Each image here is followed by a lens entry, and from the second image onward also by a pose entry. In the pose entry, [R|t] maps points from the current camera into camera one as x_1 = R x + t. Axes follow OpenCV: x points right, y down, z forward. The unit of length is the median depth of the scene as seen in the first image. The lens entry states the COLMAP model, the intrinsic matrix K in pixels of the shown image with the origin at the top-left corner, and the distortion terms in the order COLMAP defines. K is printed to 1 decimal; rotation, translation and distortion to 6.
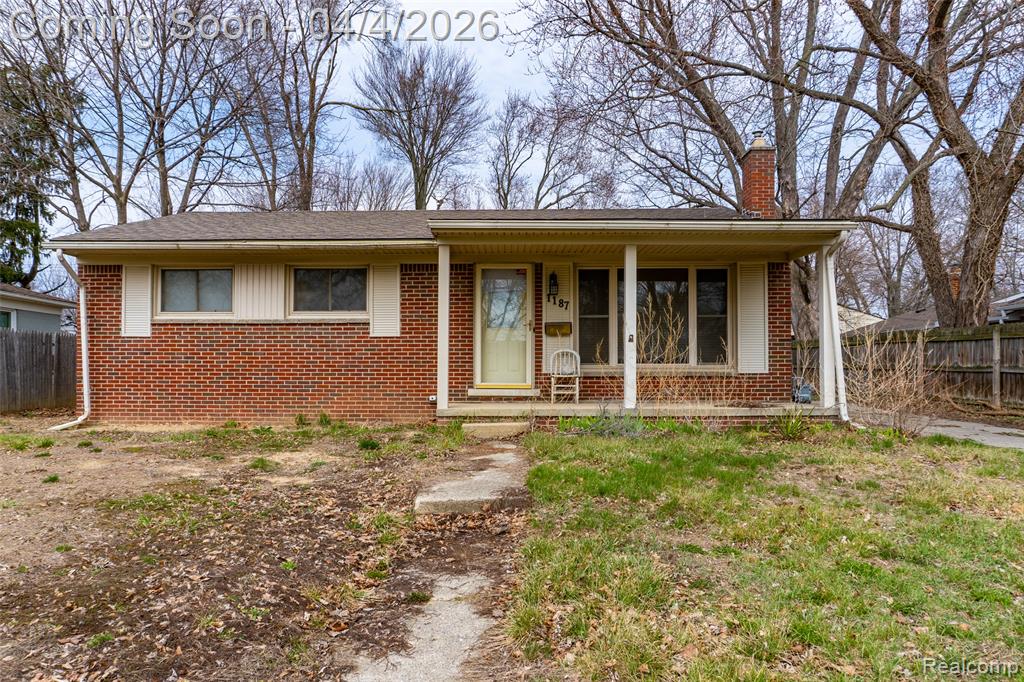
lens RADIAL K [[713.9, 0, 505.5], [0, 713.9, 350.7], [0, 0, 1]] dist [-0.016269, 0.002254]
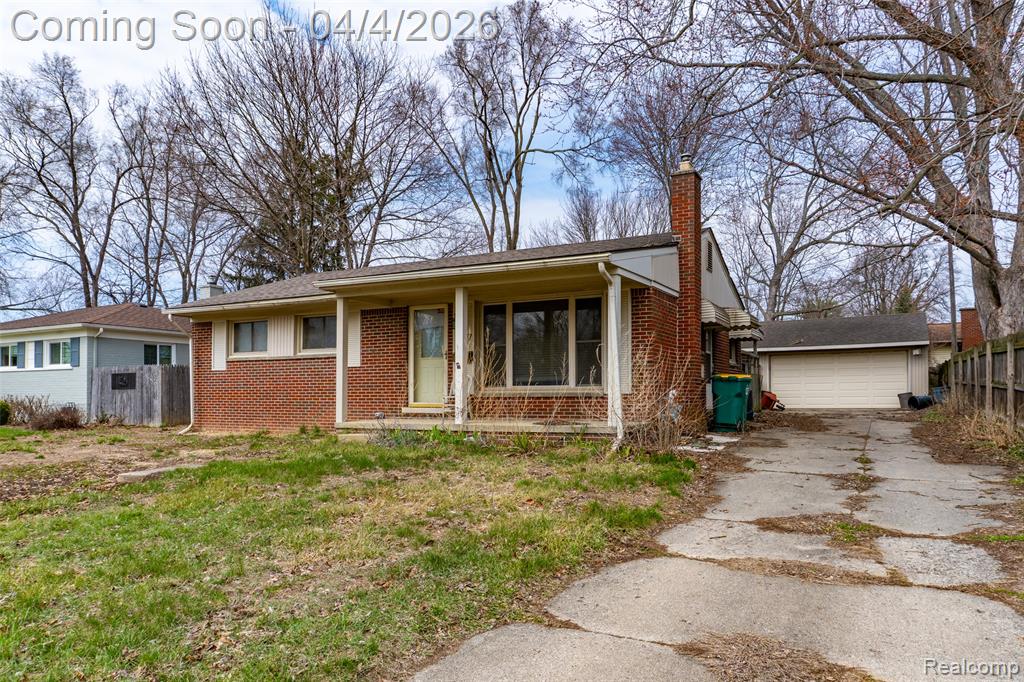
lens RADIAL K [[713.9, 0, 531.2], [0, 713.9, 384.0], [0, 0, 1]] dist [-0.016269, 0.002254]
pose [[0.895253, -0.010846, -0.445426, 0.697604], [0.021253, 0.999605, 0.018375, -0.005617], [0.445051, -0.025917, 0.895130, -0.016694]]
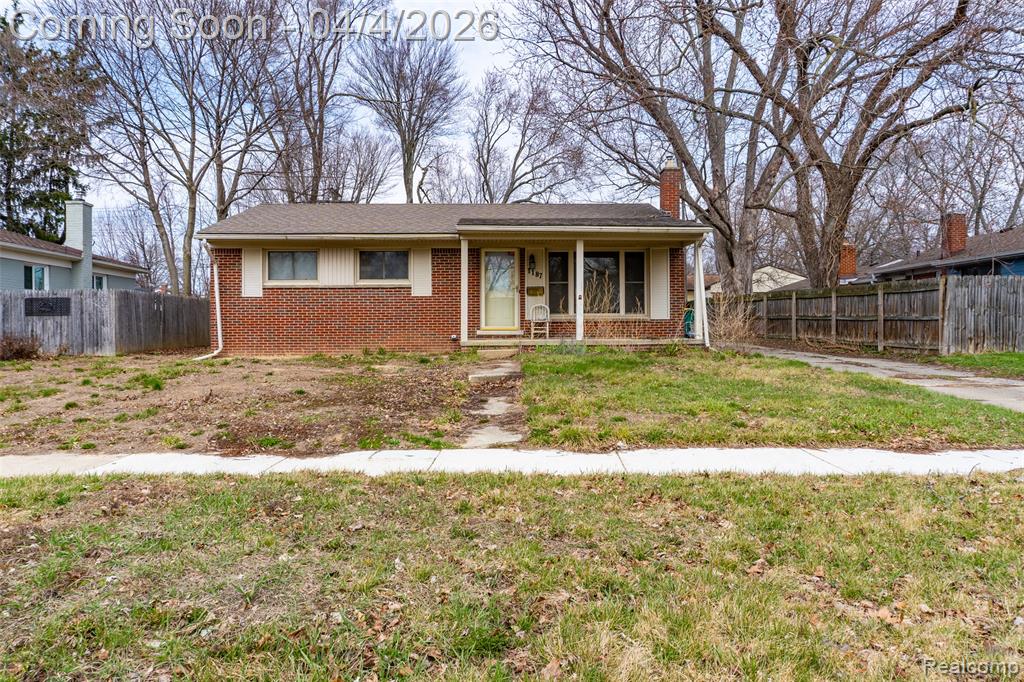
lens RADIAL K [[713.9, 0, 531.6], [0, 713.9, 326.8], [0, 0, 1]] dist [-0.016269, 0.002254]
pose [[0.997395, -0.005576, 0.071919, -0.044587], [0.003558, 0.999597, 0.028154, 0.002906], [-0.072047, -0.027825, 0.997013, -0.527977]]
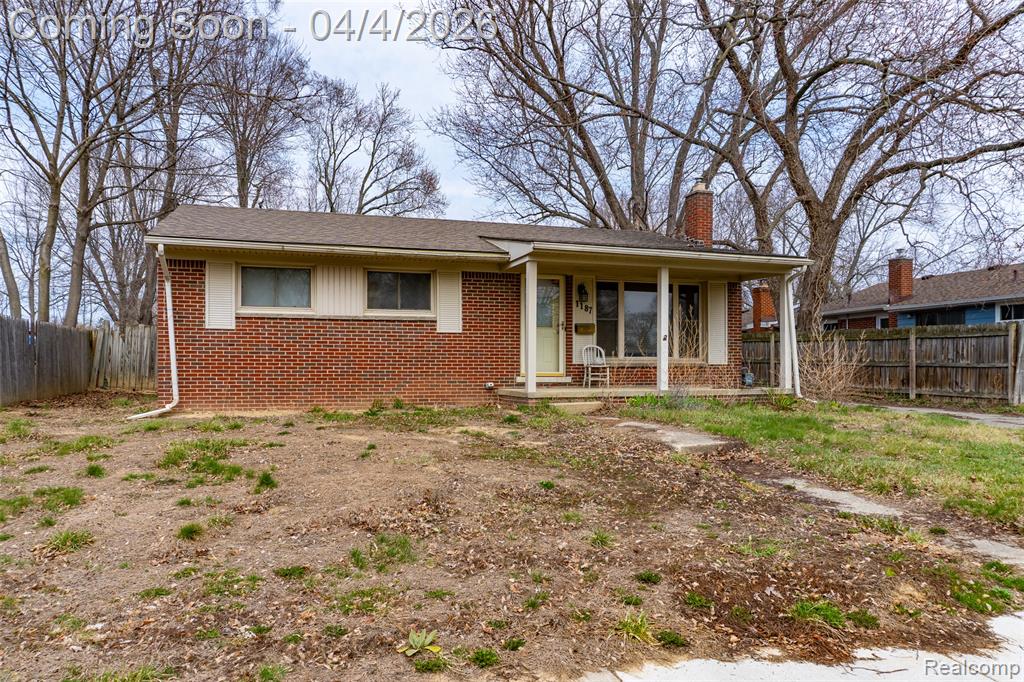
lens RADIAL K [[713.9, 0, 499.9], [0, 713.9, 371.8], [0, 0, 1]] dist [-0.016269, 0.002254]
pose [[0.948745, -0.001665, 0.316038, -0.459283], [-0.011796, 0.999103, 0.040675, -0.004024], [-0.315822, -0.042318, 0.947874, -0.145803]]
